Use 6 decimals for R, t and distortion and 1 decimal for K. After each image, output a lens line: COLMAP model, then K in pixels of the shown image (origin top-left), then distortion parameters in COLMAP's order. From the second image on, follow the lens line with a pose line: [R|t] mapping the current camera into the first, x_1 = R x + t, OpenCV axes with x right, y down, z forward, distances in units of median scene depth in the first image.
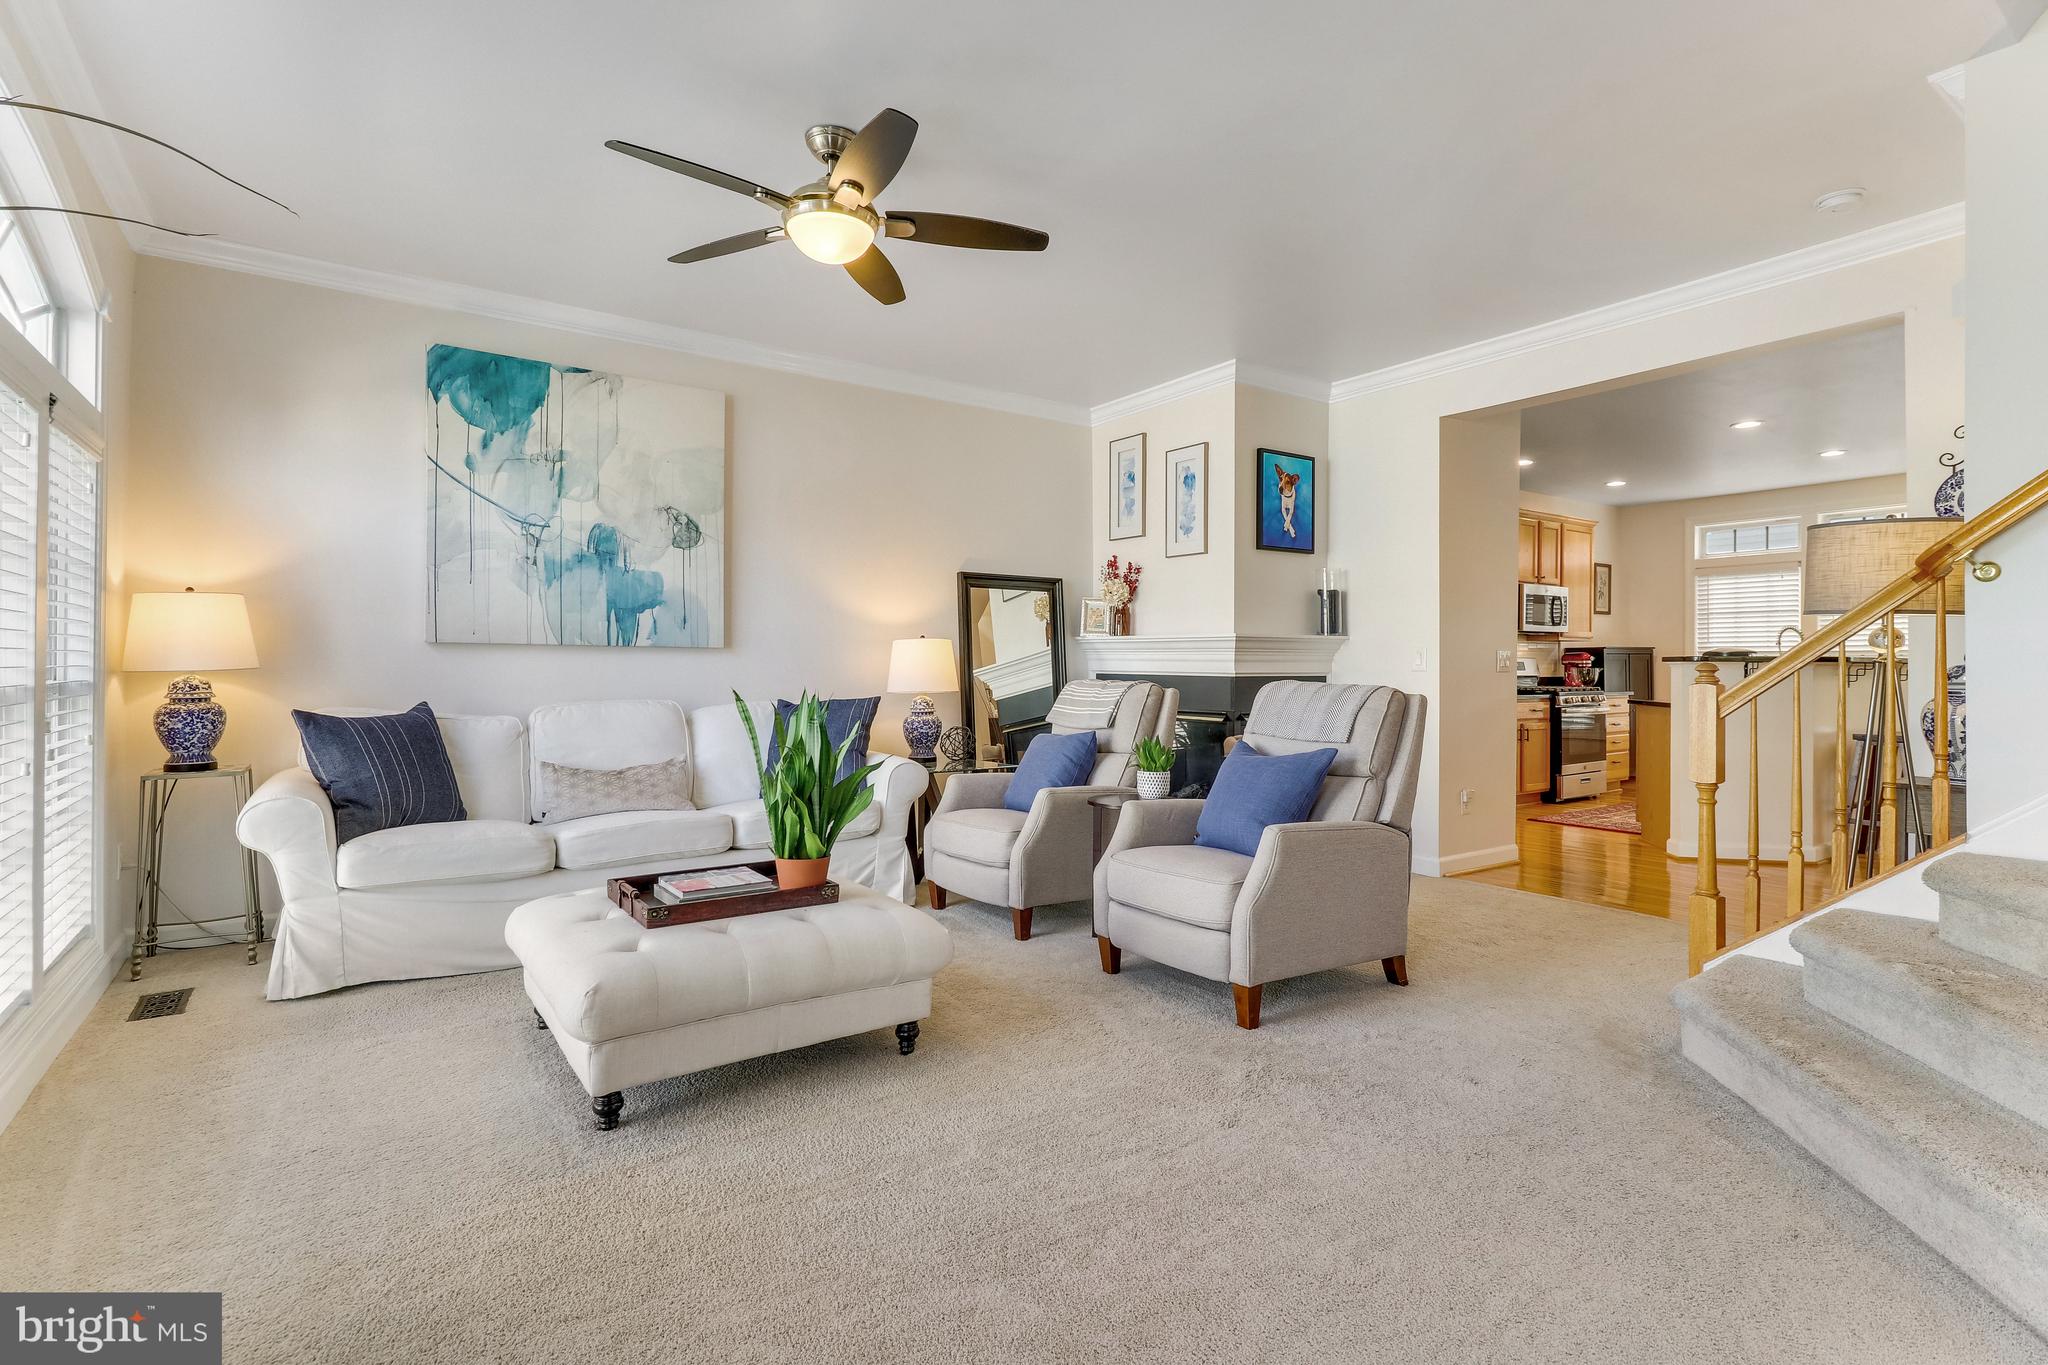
lens RADIAL K [[982.3, 0, 1013.4], [0, 982.3, 666.2], [0, 0, 1]] dist [-0.000990, -0.000291]
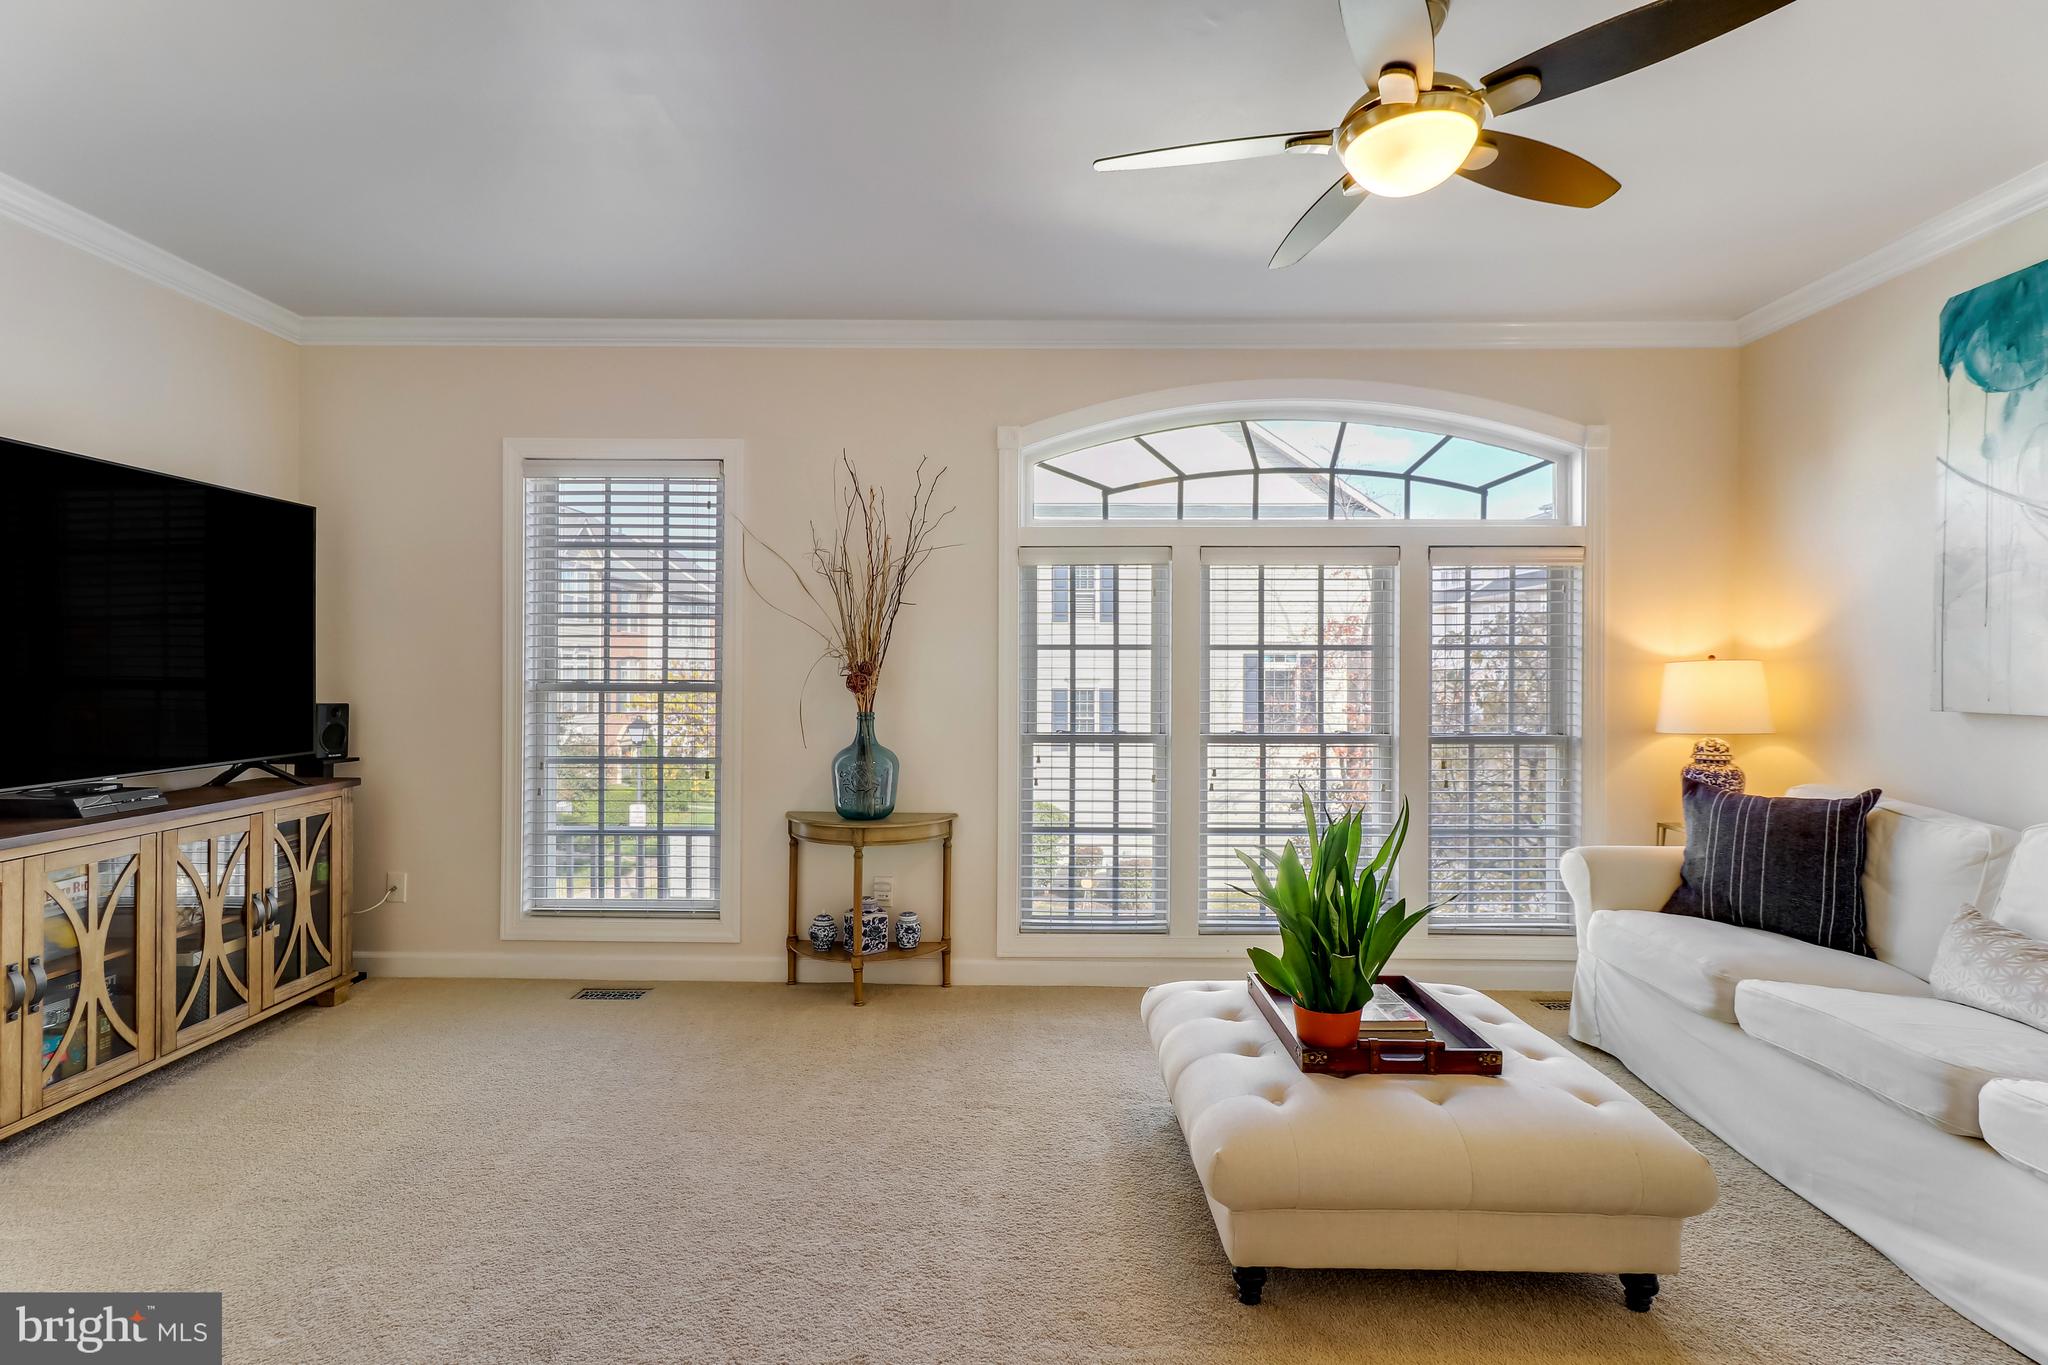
lens RADIAL K [[982.3, 0, 1021.7], [0, 982.3, 667.0], [0, 0, 1]] dist [-0.000990, -0.000291]
pose [[-0.588920, -0.008960, -0.808142, 0.369885], [-0.007318, 0.999957, -0.005754, -0.044614], [0.808158, 0.002525, -0.588960, 0.814977]]
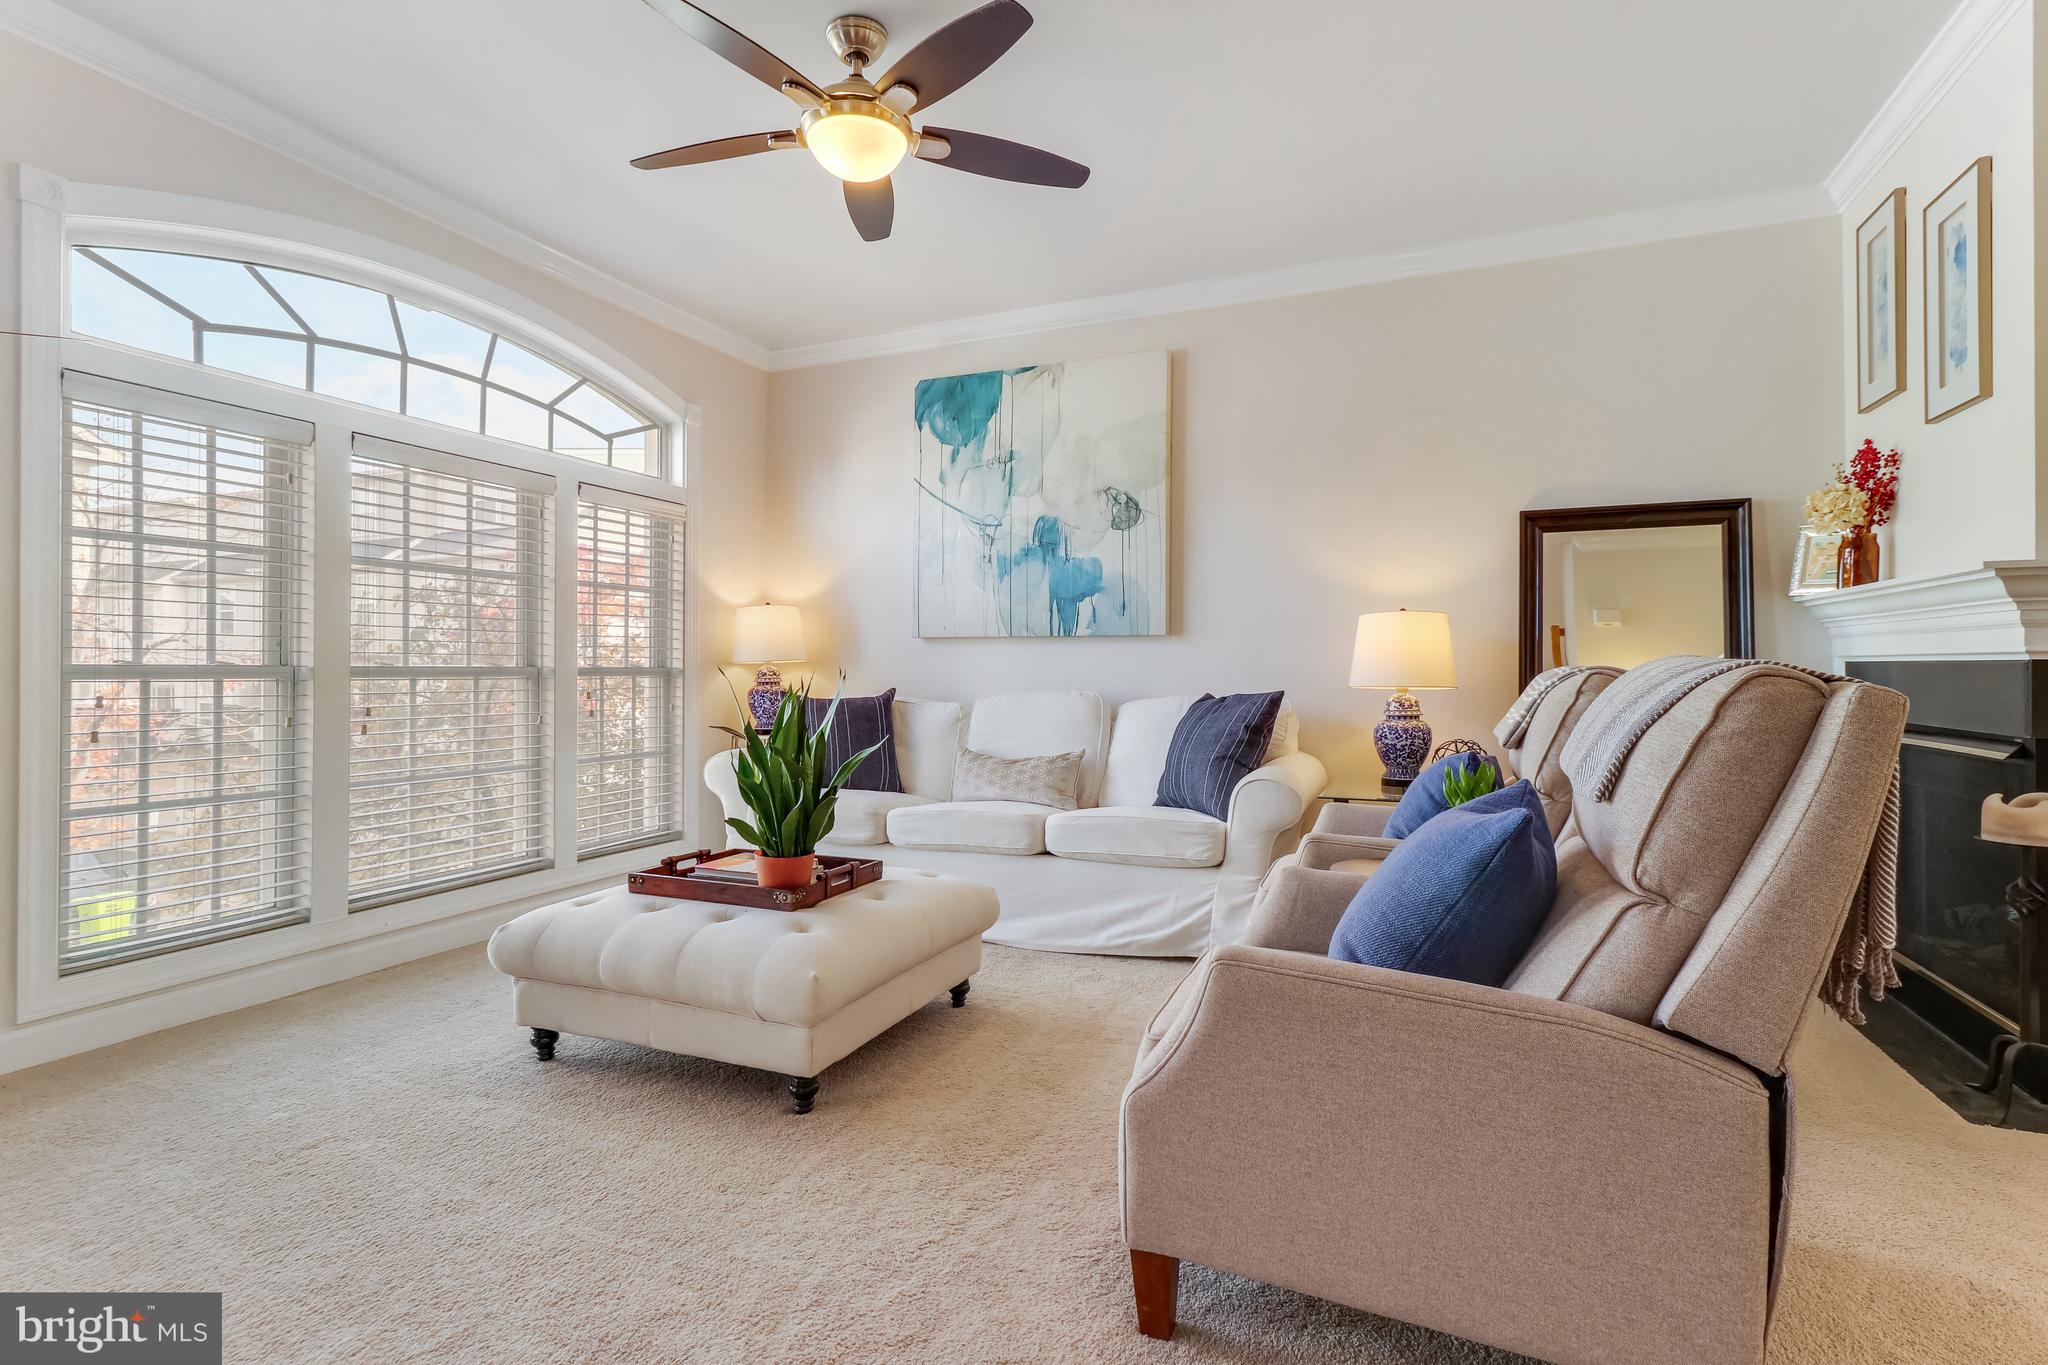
lens RADIAL K [[982.3, 0, 1031.1], [0, 982.3, 676.2], [0, 0, 1]] dist [-0.000990, -0.000291]
pose [[0.533119, -0.001961, -0.846038, 0.431646], [0.002307, 0.999997, -0.000864, 0.021029], [0.846037, -0.001491, 0.533122, 0.458714]]
